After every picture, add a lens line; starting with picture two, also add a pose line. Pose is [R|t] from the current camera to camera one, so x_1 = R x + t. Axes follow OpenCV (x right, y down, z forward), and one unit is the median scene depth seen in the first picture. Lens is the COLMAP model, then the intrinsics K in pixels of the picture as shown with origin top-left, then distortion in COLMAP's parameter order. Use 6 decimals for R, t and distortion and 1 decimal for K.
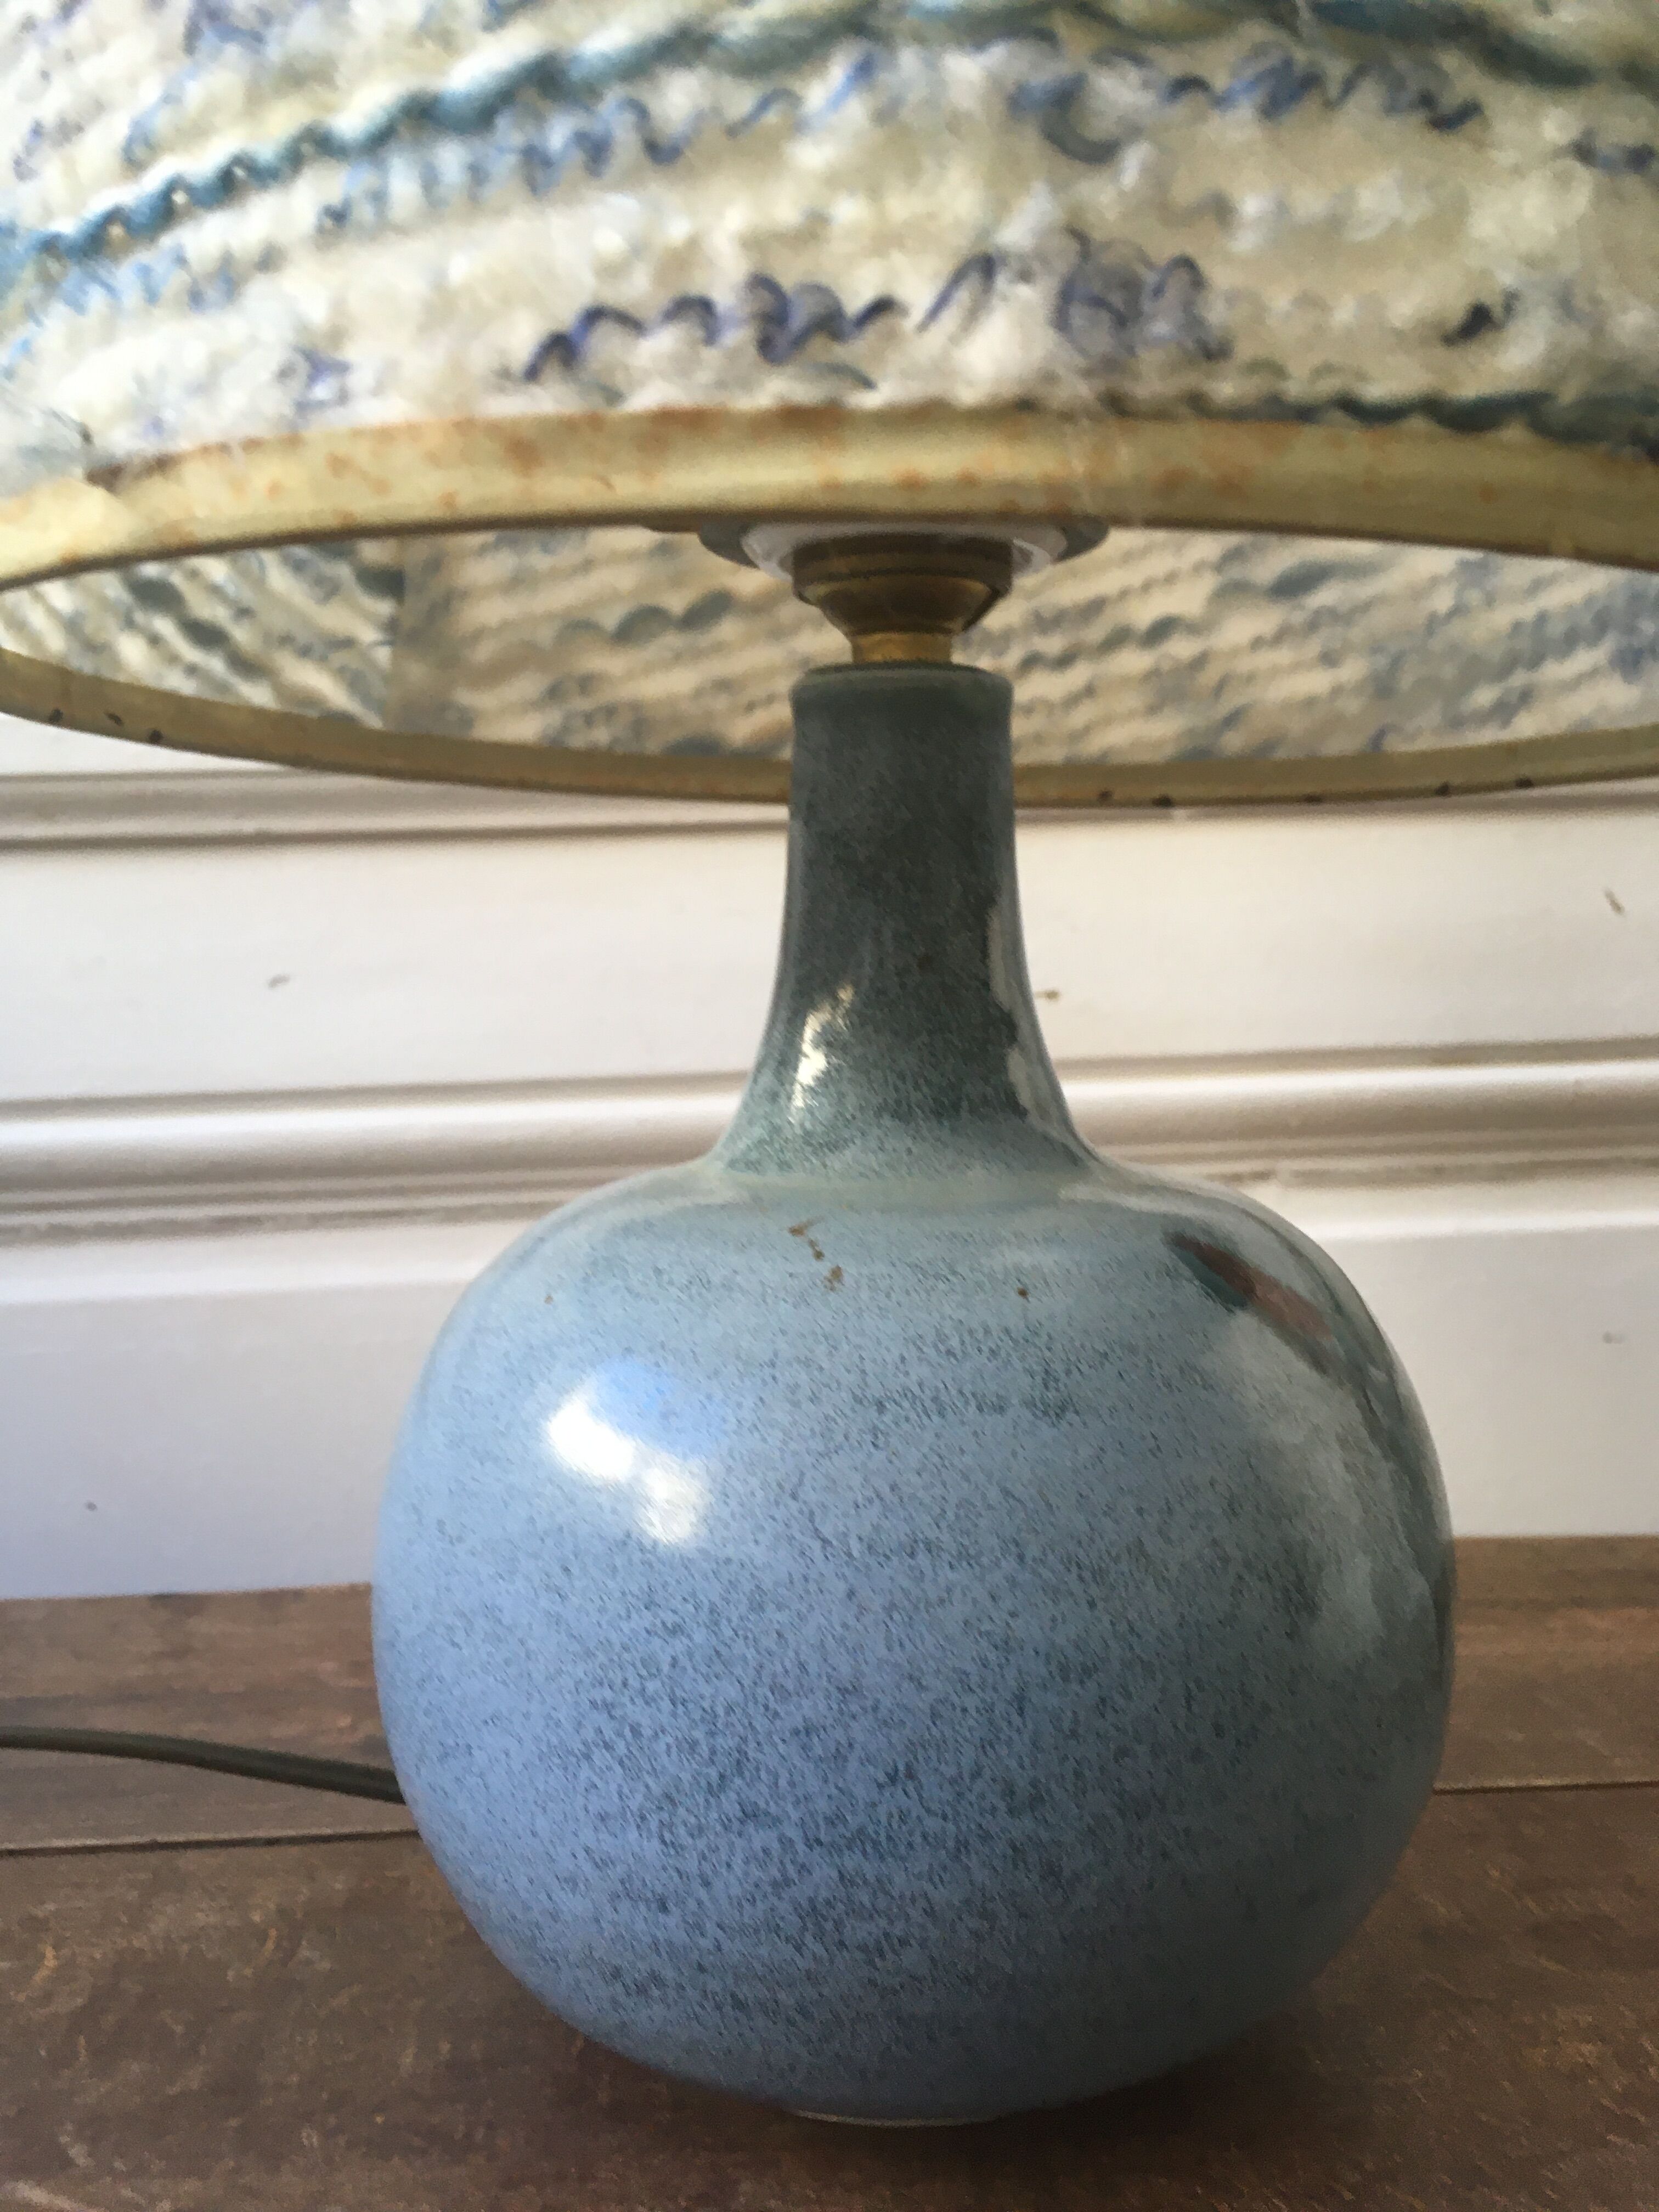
lens RADIAL K [[1750.4, 0, 826.7], [0, 1750.4, 1089.2], [0, 0, 1]] dist [0.049428, -0.086214]
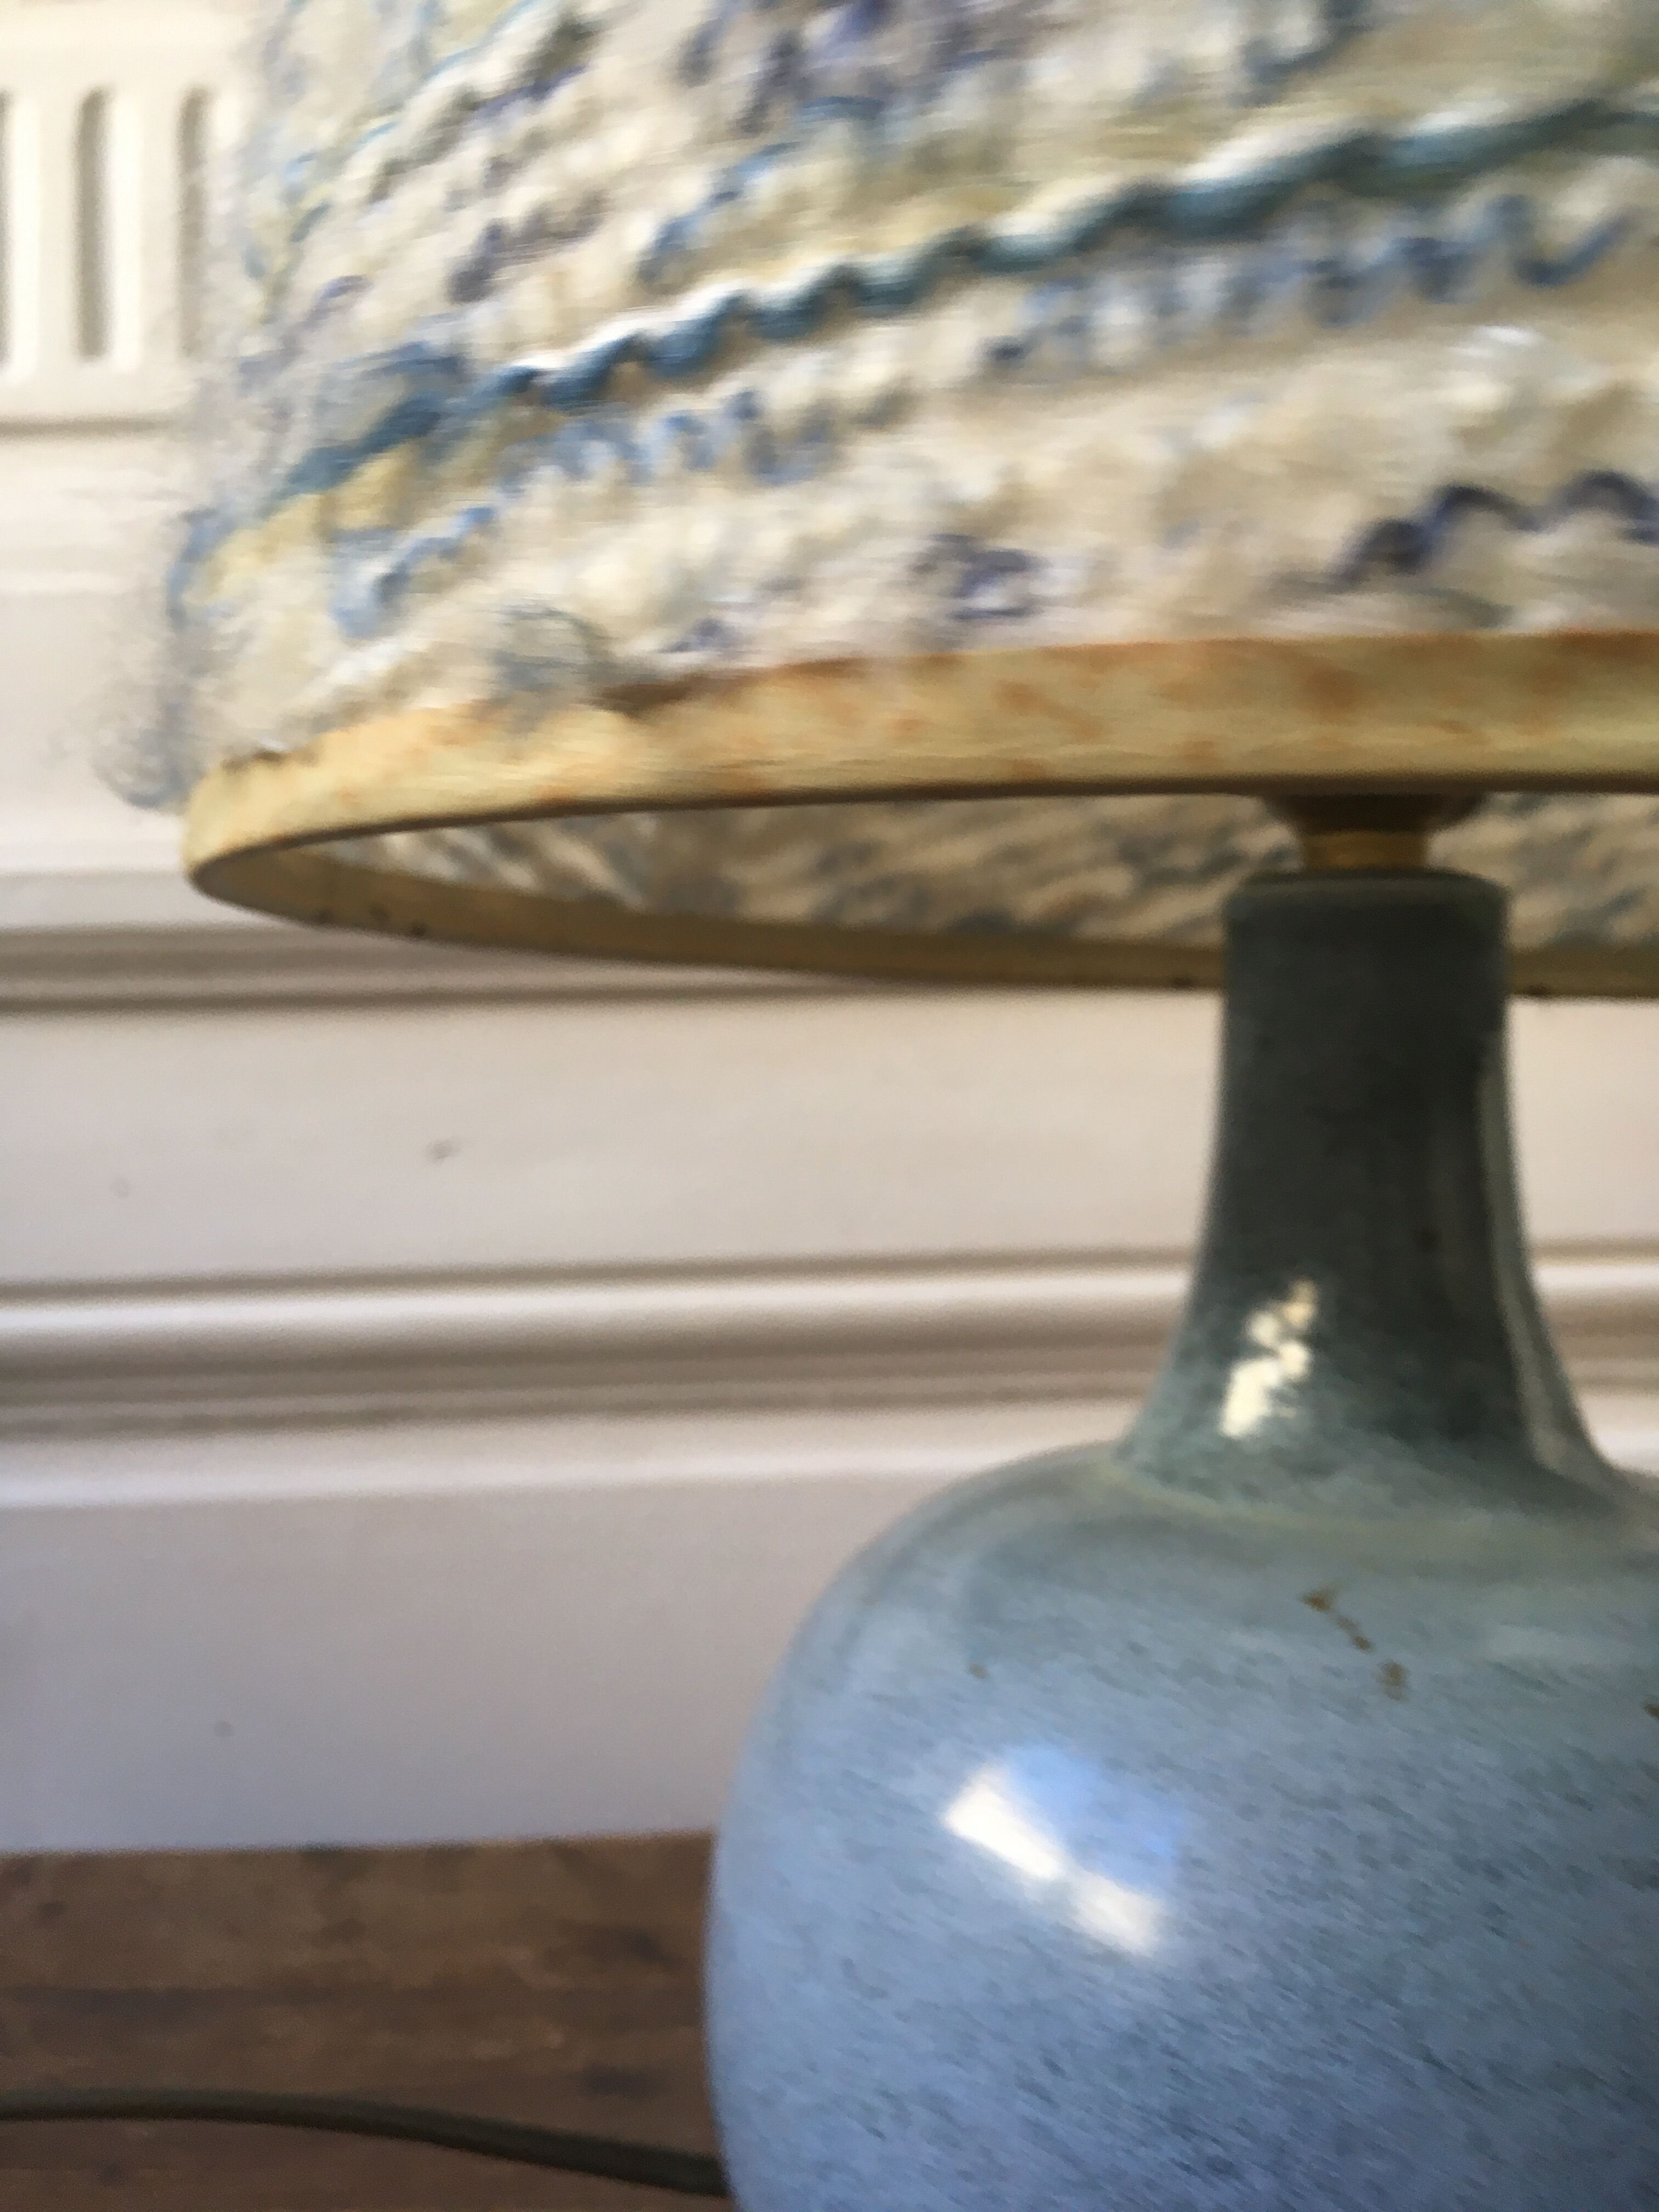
lens RADIAL K [[1750.4, 0, 826.7], [0, 1750.4, 1089.2], [0, 0, 1]] dist [0.049428, -0.086214]
pose [[0.999877, 0.006620, -0.014201, -0.301127], [-0.007368, 0.998554, -0.053250, -0.138883], [0.013828, 0.053348, 0.998480, 0.261921]]
